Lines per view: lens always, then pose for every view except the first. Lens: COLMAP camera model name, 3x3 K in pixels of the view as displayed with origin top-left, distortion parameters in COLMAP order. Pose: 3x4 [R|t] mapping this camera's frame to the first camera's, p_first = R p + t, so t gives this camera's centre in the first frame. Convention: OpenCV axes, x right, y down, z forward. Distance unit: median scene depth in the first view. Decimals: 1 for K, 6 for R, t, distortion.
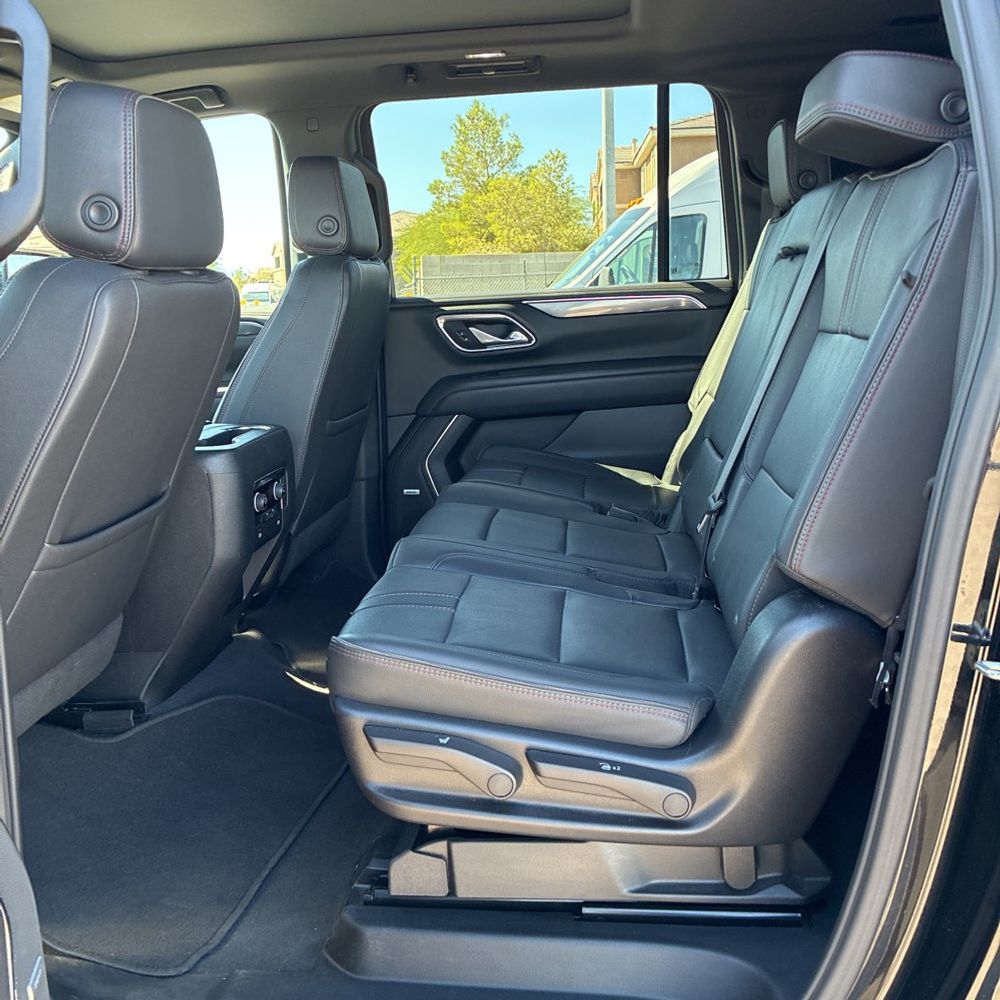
lens RADIAL K [[1027.2, 0, 500.0], [0, 1027.2, 500.0], [0, 0, 1]] dist [0.012602, 0.003688]
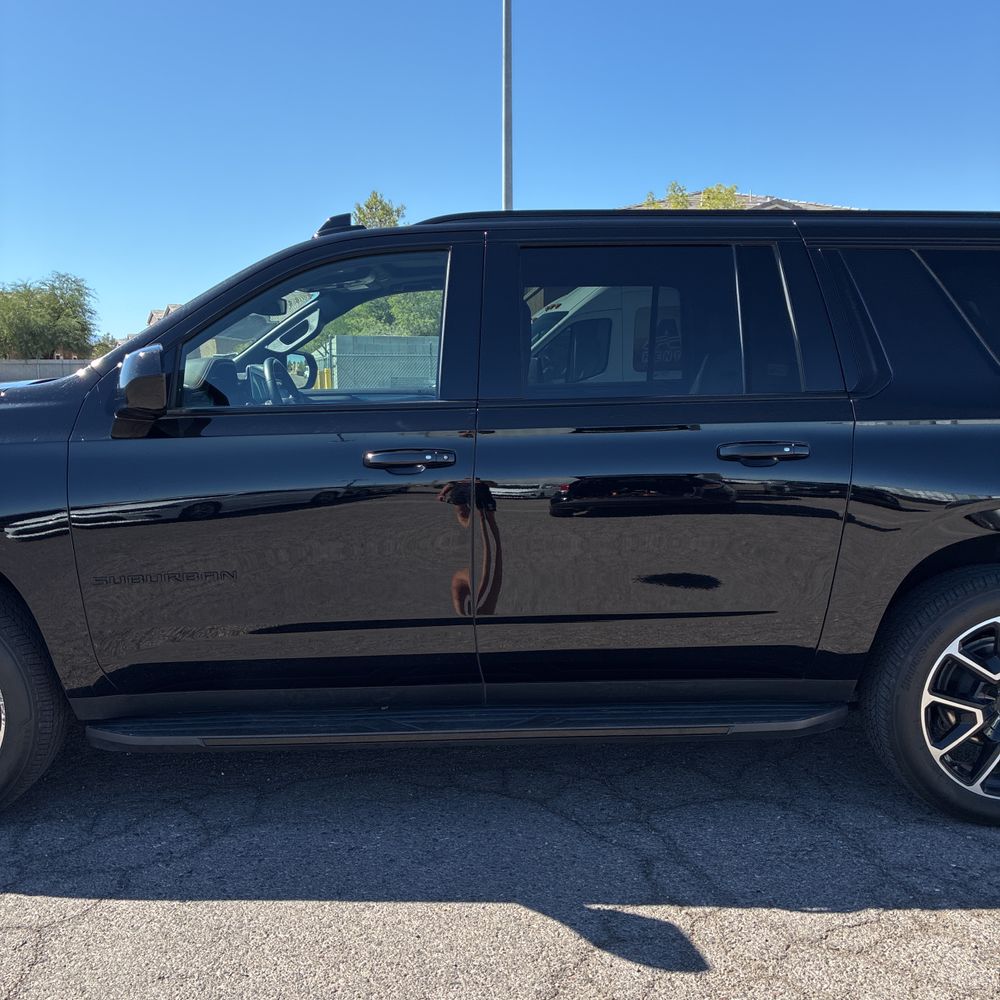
lens RADIAL K [[1018.1, 0, 498.5], [0, 1018.1, 526.9], [0, 0, 1]] dist [0.020562, -0.002378]
pose [[0.991986, 0.018128, 0.125037, -0.021926], [-0.012200, 0.998772, -0.048011, 0.009951], [-0.125754, 0.046100, 0.990990, -0.053054]]
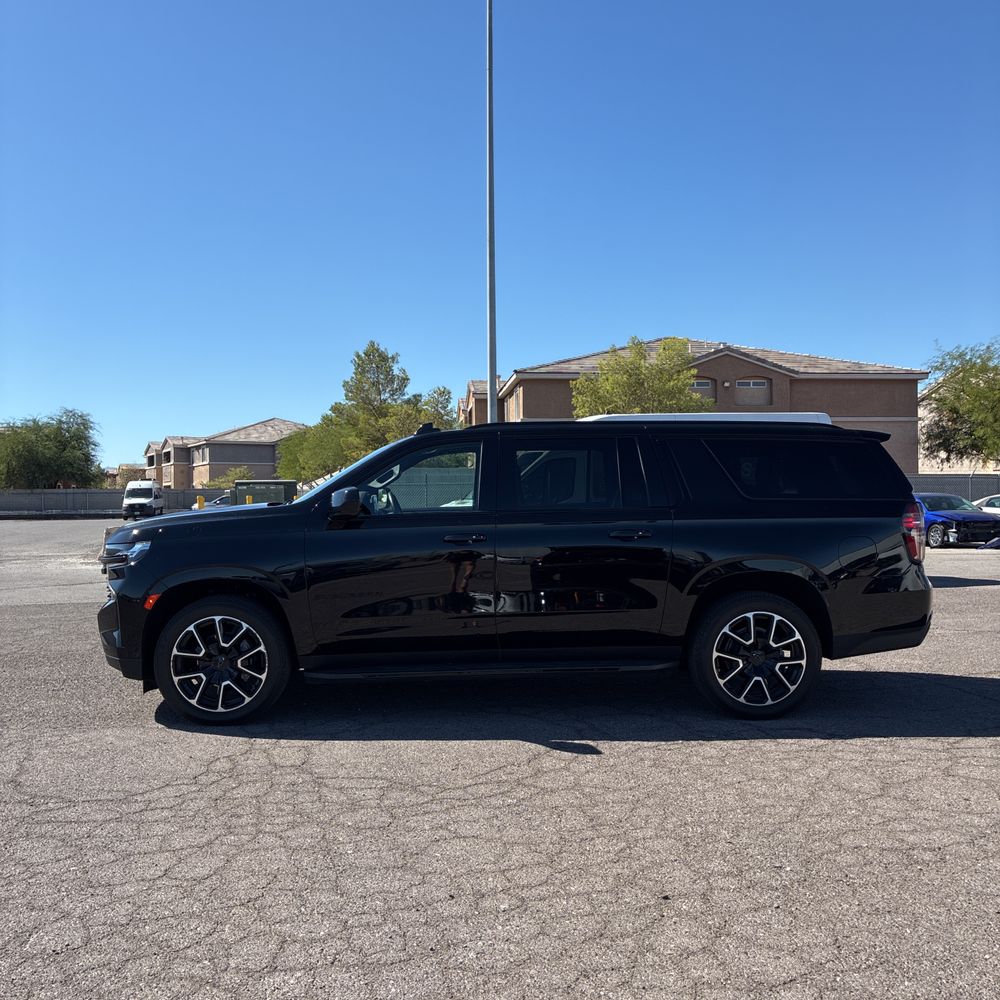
lens RADIAL K [[1027.2, 0, 500.0], [0, 1027.2, 500.0], [0, 0, 1]] dist [0.012602, 0.003688]
pose [[0.989271, 0.032123, 0.142519, -0.041302], [-0.003606, 0.980599, -0.195990, 0.032121], [-0.146050, 0.193373, 0.970194, -0.161189]]
